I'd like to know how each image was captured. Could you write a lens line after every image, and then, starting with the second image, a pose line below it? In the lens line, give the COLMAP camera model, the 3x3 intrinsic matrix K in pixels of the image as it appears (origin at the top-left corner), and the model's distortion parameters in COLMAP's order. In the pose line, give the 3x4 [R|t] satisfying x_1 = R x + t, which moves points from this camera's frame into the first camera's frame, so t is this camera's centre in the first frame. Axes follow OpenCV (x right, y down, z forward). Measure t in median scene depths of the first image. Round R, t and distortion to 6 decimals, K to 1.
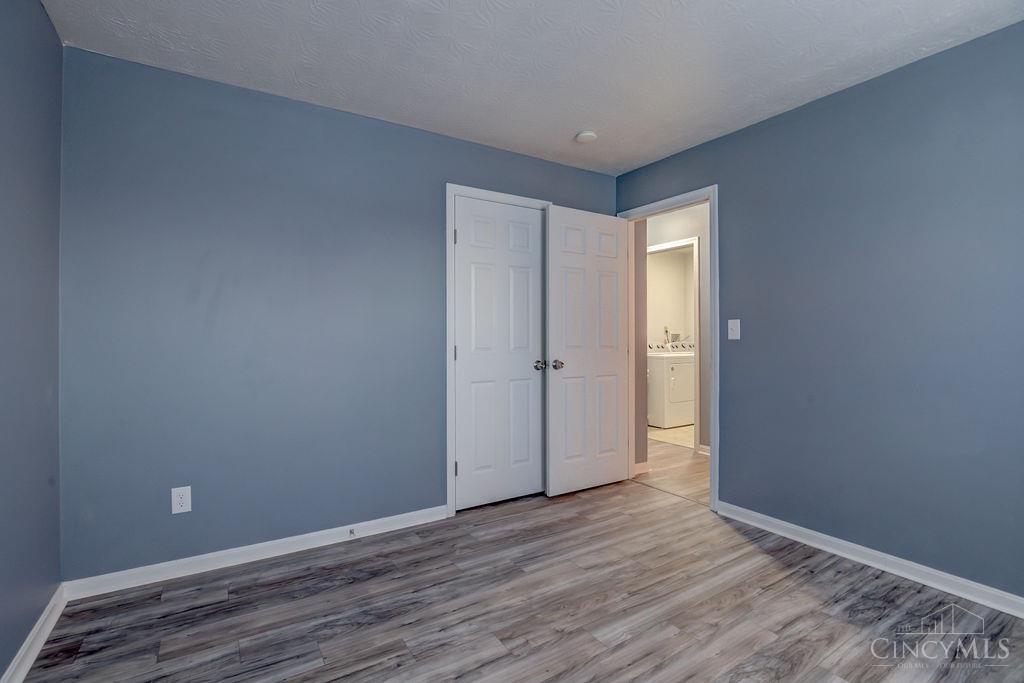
lens RADIAL K [[477.6, 0, 511.9], [0, 477.6, 334.2], [0, 0, 1]] dist [-0.032810, 0.004526]
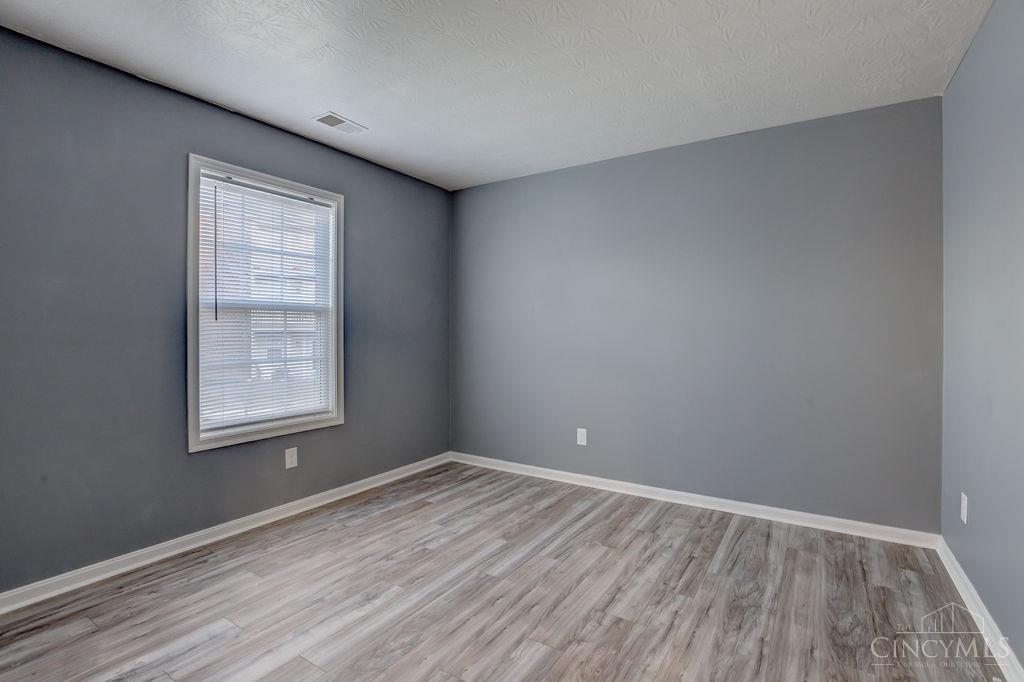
lens RADIAL K [[477.6, 0, 515.4], [0, 477.6, 337.2], [0, 0, 1]] dist [-0.032810, 0.004526]
pose [[-0.905536, 0.007381, -0.424205, 0.620267], [0.001386, 0.999895, 0.014440, -0.005336], [0.424267, 0.012488, -0.905451, 1.791162]]
